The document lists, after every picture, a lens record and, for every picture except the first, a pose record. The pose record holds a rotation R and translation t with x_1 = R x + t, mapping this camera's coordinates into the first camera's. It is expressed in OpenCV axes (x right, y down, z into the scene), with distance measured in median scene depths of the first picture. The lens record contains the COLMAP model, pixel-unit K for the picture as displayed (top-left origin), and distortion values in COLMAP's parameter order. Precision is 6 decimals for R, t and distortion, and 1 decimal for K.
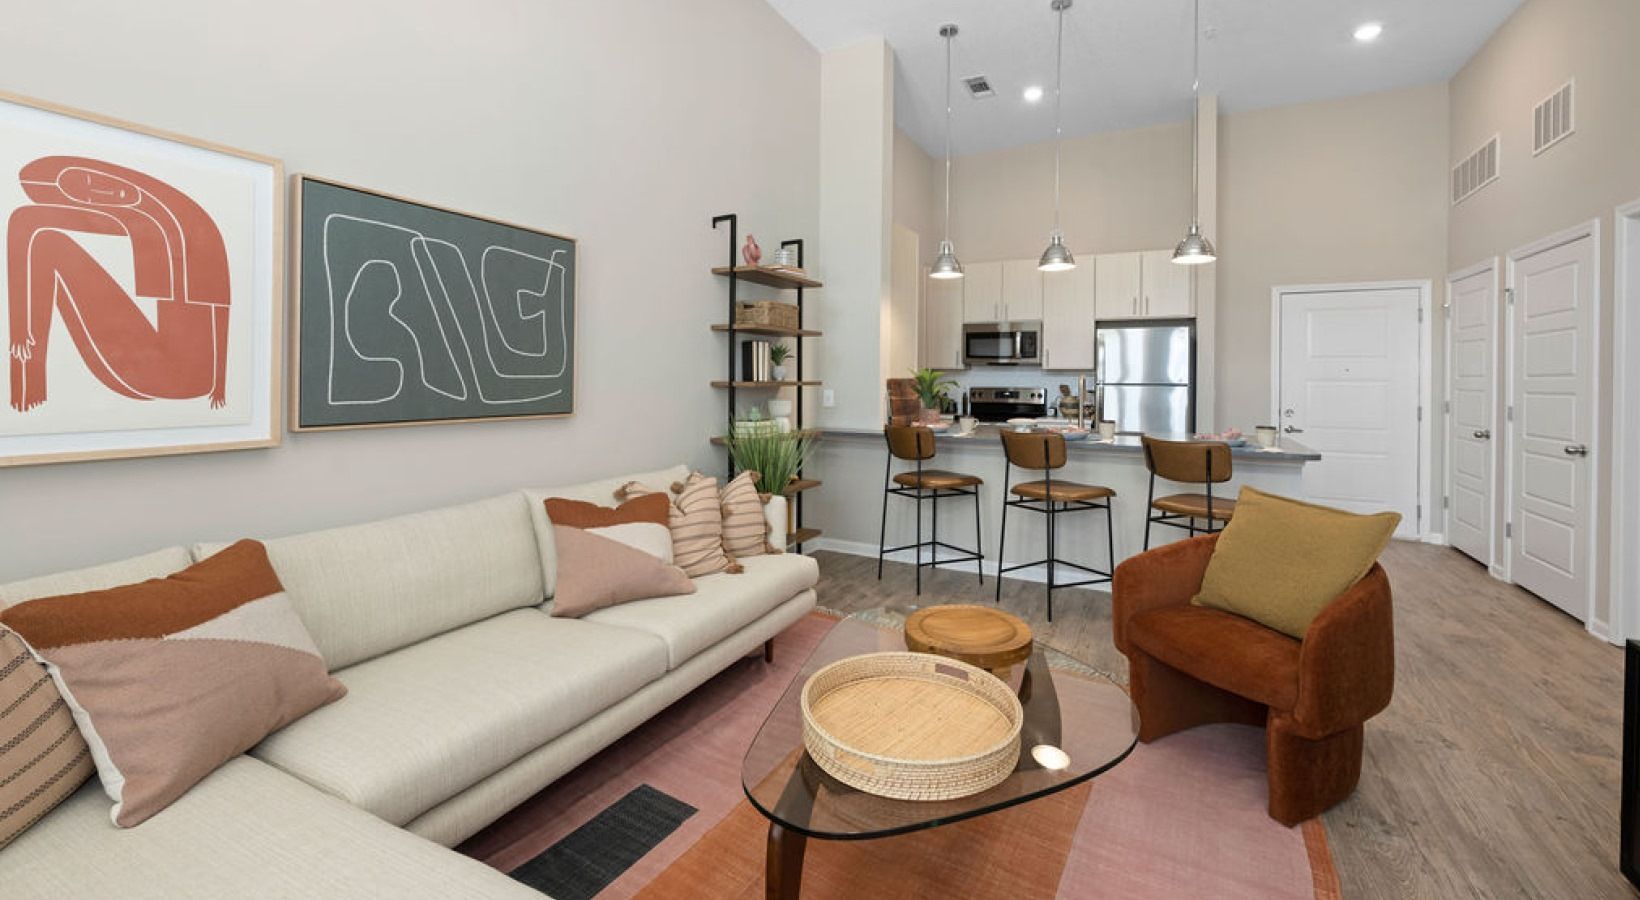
lens RADIAL K [[654.1, 0, 839.1], [0, 654.1, 385.8], [0, 0, 1]] dist [0.000455, -0.000148]
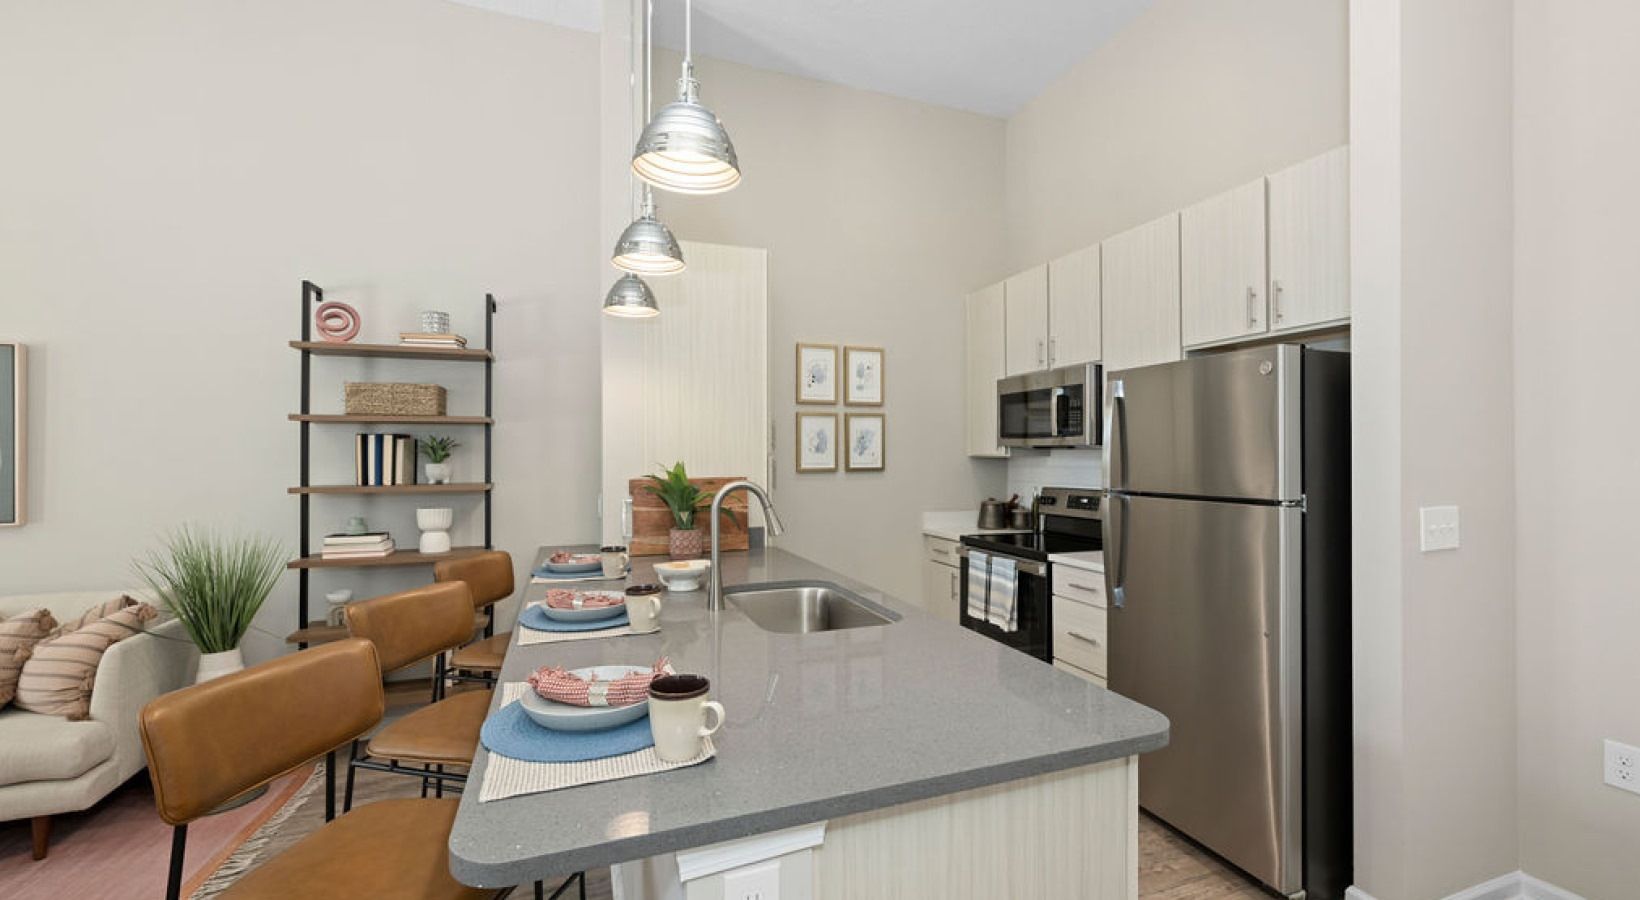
lens RADIAL K [[680.9, 0, 820.0], [0, 680.9, 450.0], [0, 0, 1]] dist [0.001534, 0.000239]
pose [[0.740401, -0.012538, -0.672048, 1.204197], [-0.000798, 0.999809, -0.019532, -0.048699], [0.672165, 0.014998, 0.740250, 1.093004]]
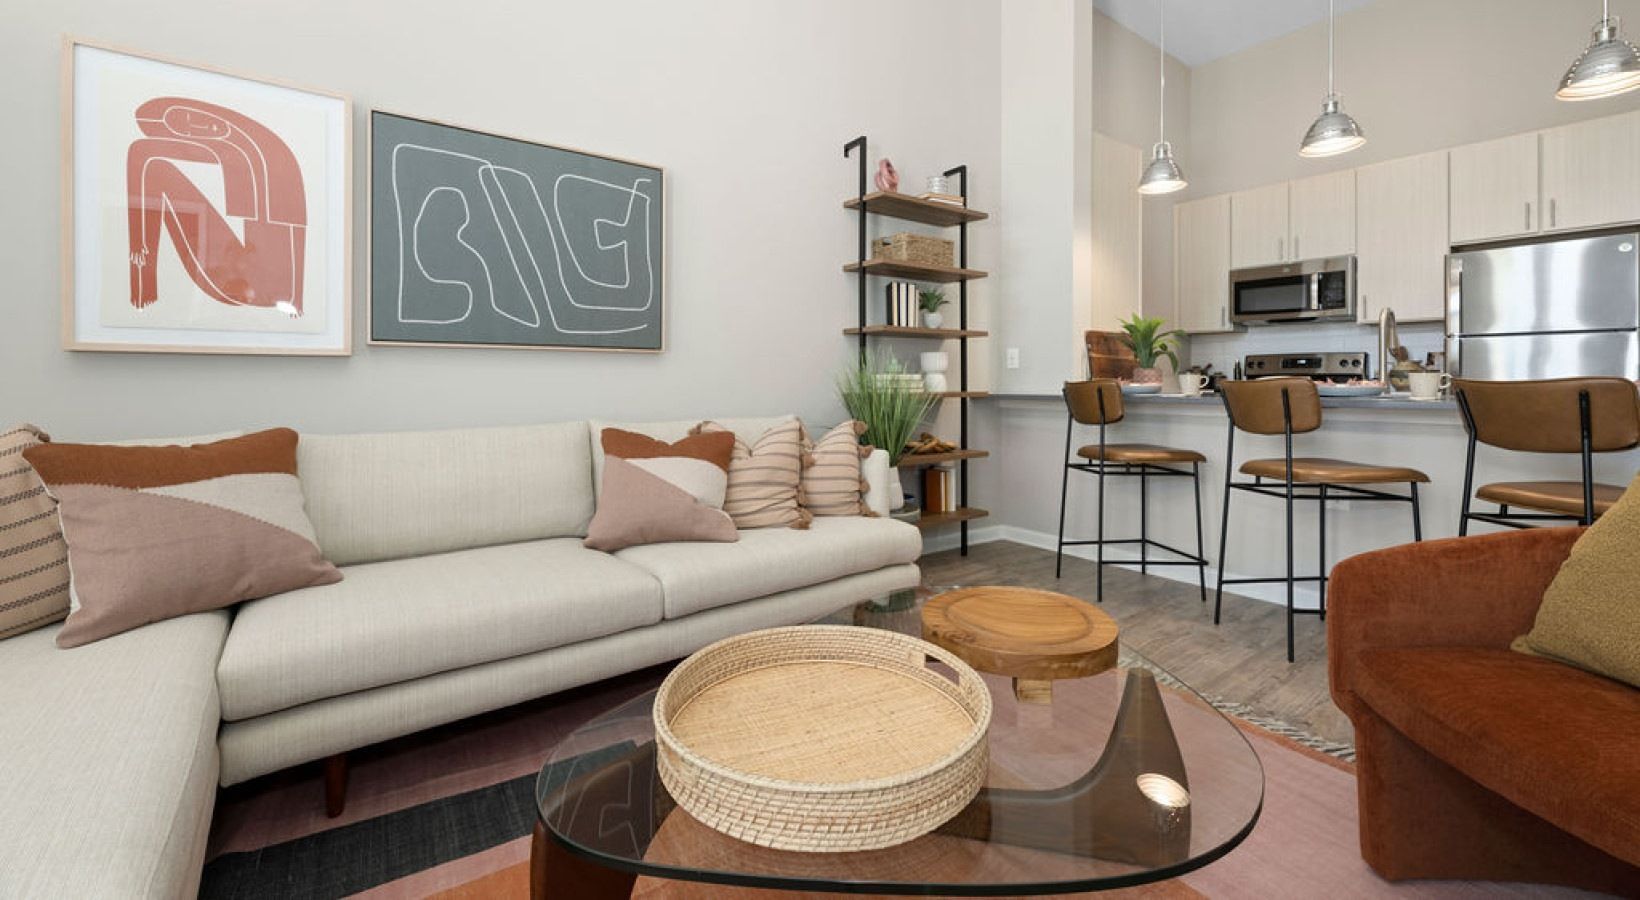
lens RADIAL K [[669.1, 0, 818.6], [0, 669.1, 381.4], [0, 0, 1]] dist [0.001813, -0.000307]
pose [[0.902182, -0.006862, -0.431301, 0.231503], [0.002553, 0.999941, -0.010569, 0.103058], [0.431348, 0.008434, 0.902146, 0.224976]]
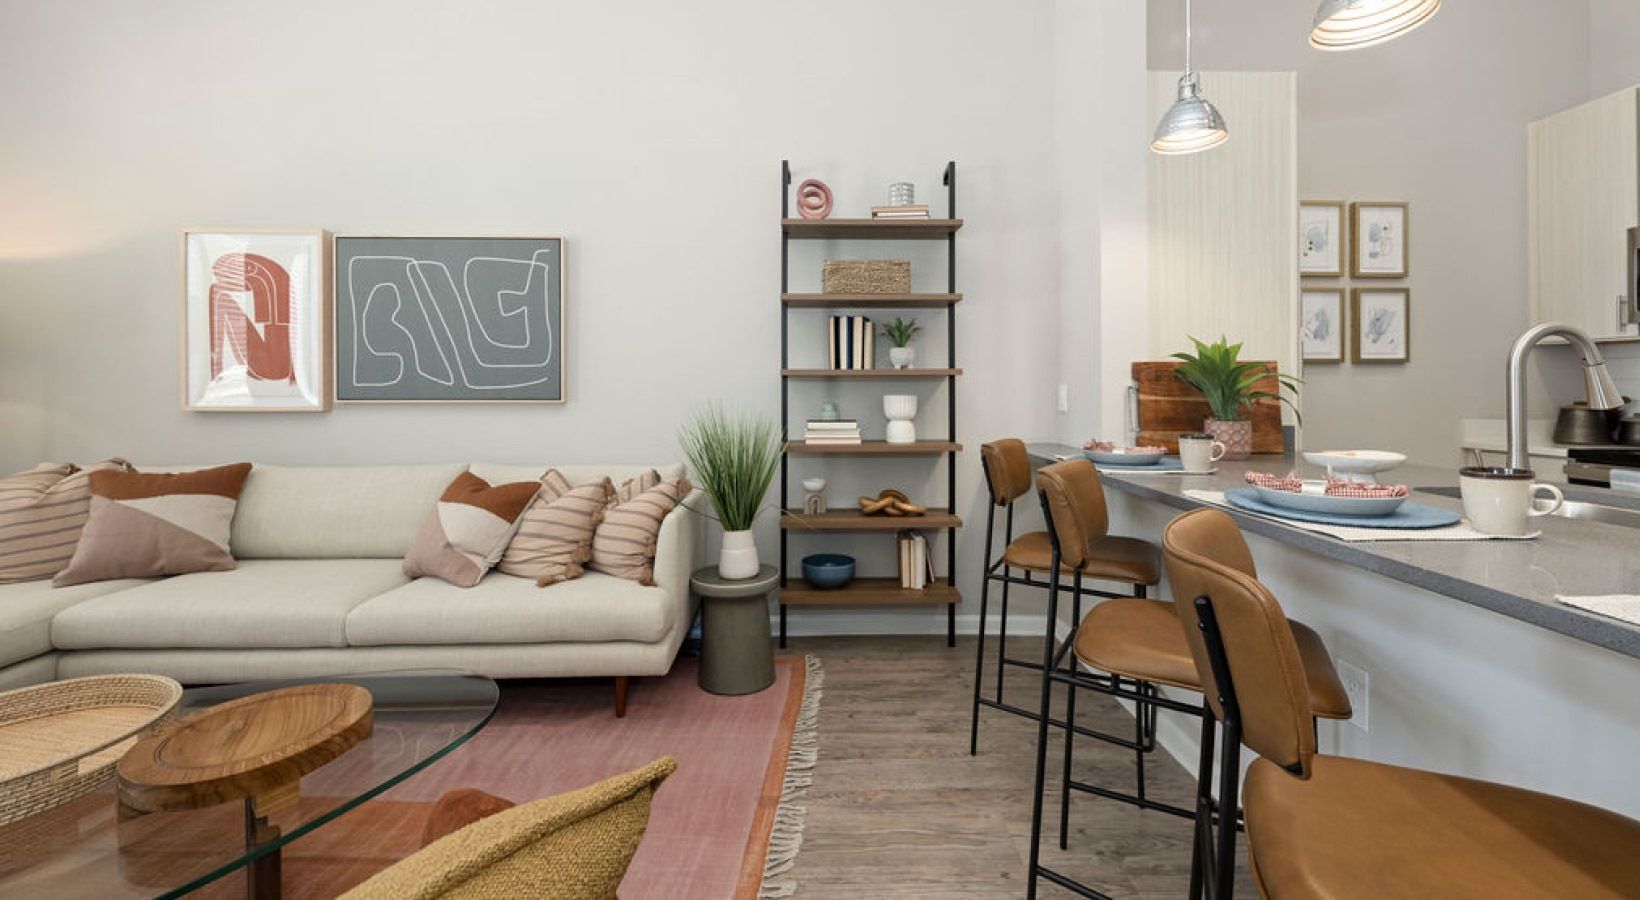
lens RADIAL K [[669.1, 0, 818.6], [0, 669.1, 381.4], [0, 0, 1]] dist [0.001813, -0.000307]
pose [[0.480429, -0.012659, -0.876942, 0.781726], [-0.005997, 0.999825, -0.017718, 0.029561], [0.877013, 0.013772, 0.480269, 0.877811]]
